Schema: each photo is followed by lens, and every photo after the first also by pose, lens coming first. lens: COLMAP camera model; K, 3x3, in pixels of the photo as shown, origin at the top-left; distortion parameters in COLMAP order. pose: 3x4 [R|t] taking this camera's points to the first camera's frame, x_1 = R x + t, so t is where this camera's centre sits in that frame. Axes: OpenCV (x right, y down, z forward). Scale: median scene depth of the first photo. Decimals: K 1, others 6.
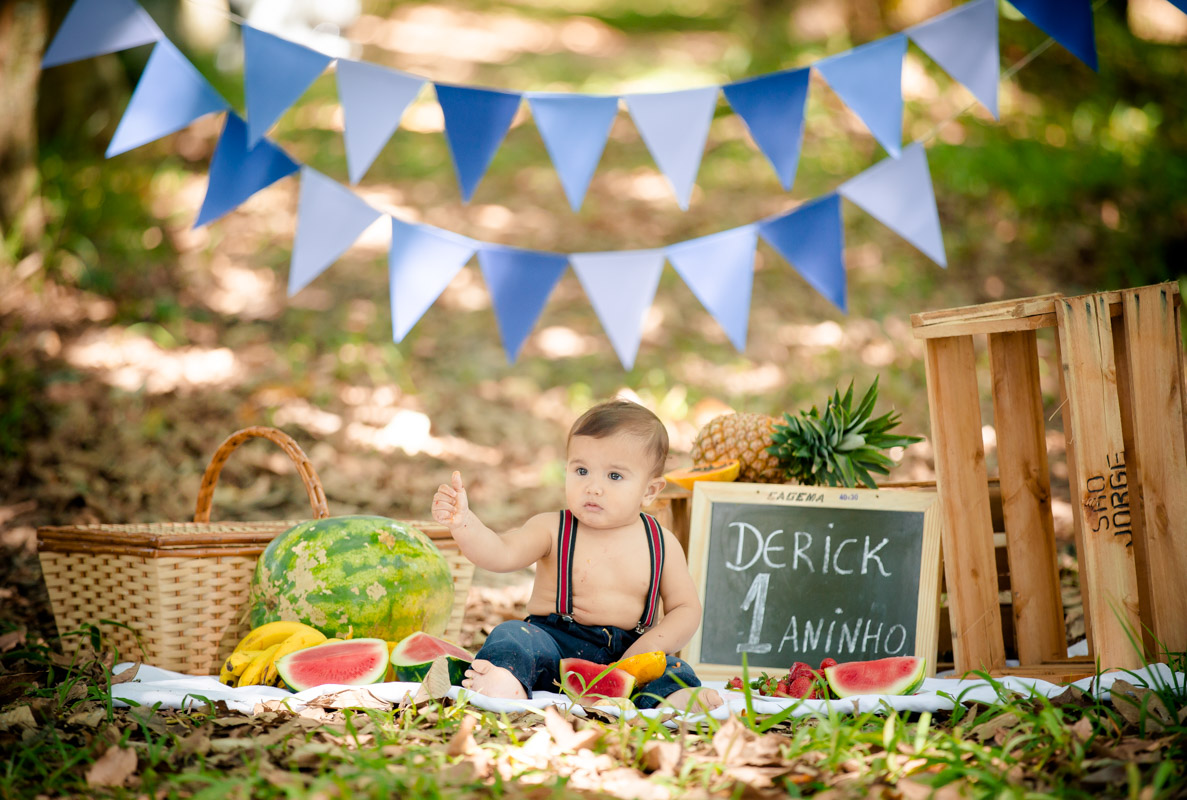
lens RADIAL K [[5432.0, 0, 598.1], [0, 5432.0, 433.2], [0, 0, 1]] dist [0.580188, 1.766171]
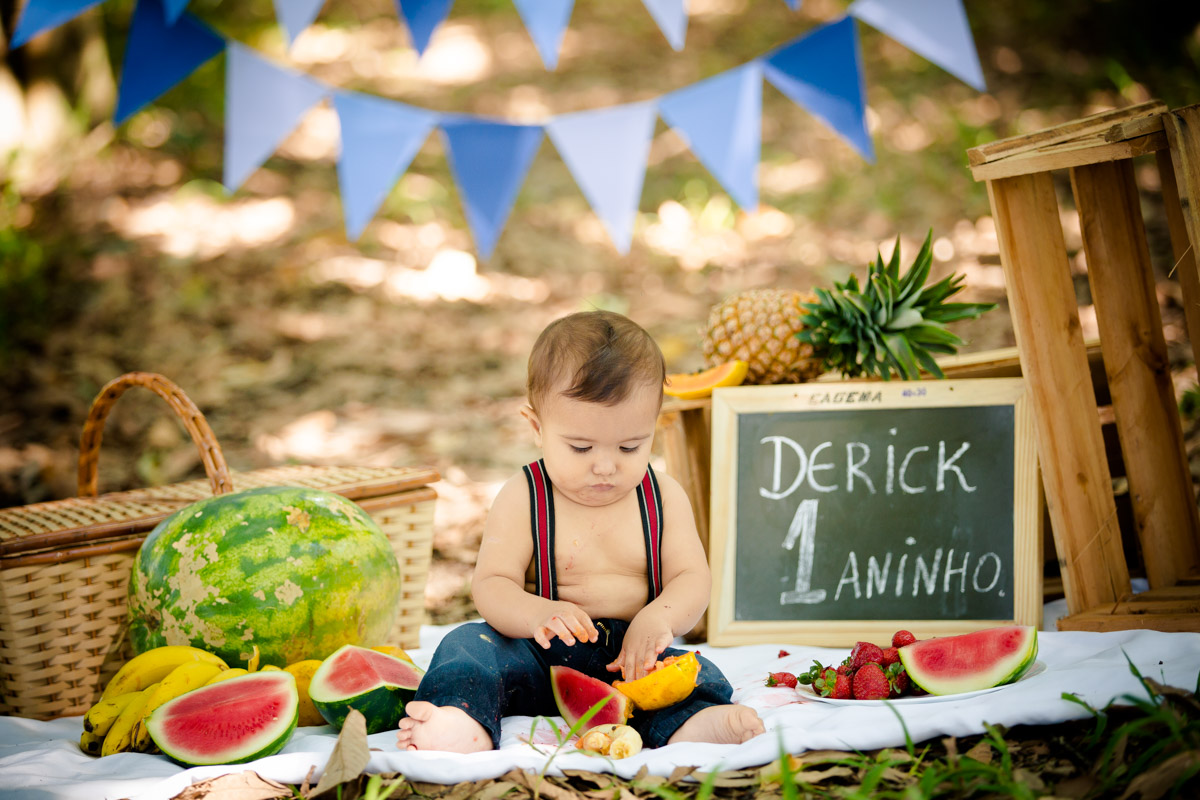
lens RADIAL K [[4134.7, 0, 614.5], [0, 4134.7, 399.8], [0, 0, 1]] dist [-0.000554, 4.136939]
pose [[0.995069, -0.096054, -0.024720, 0.019389], [0.097169, 0.994074, 0.048744, -0.019660], [0.019892, -0.050906, 0.998505, 0.419577]]
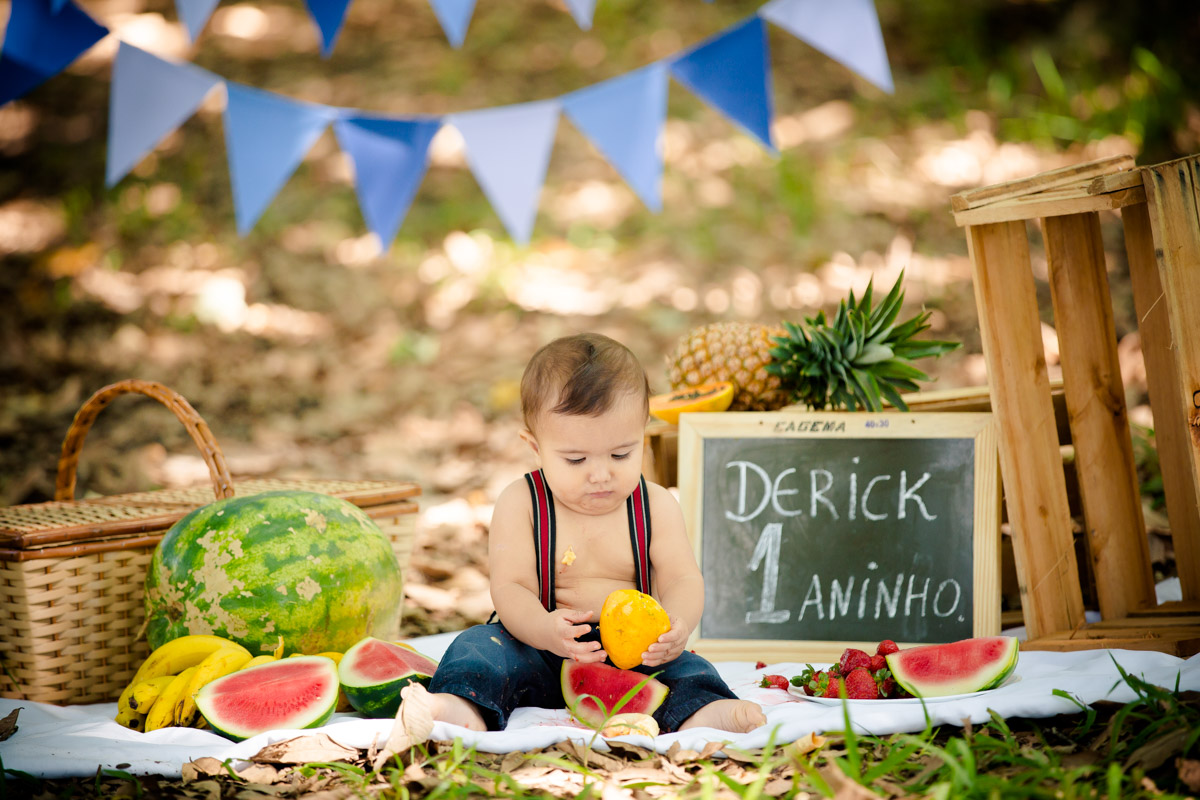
lens RADIAL K [[5524.2, 0, 601.5], [0, 5524.2, 403.2], [0, 0, 1]] dist [0.939263, 0.448834]
pose [[0.996749, -0.060809, 0.052856, -0.037720], [0.058840, 0.997542, 0.038050, -0.024979], [-0.055040, -0.034816, 0.997877, 0.186635]]
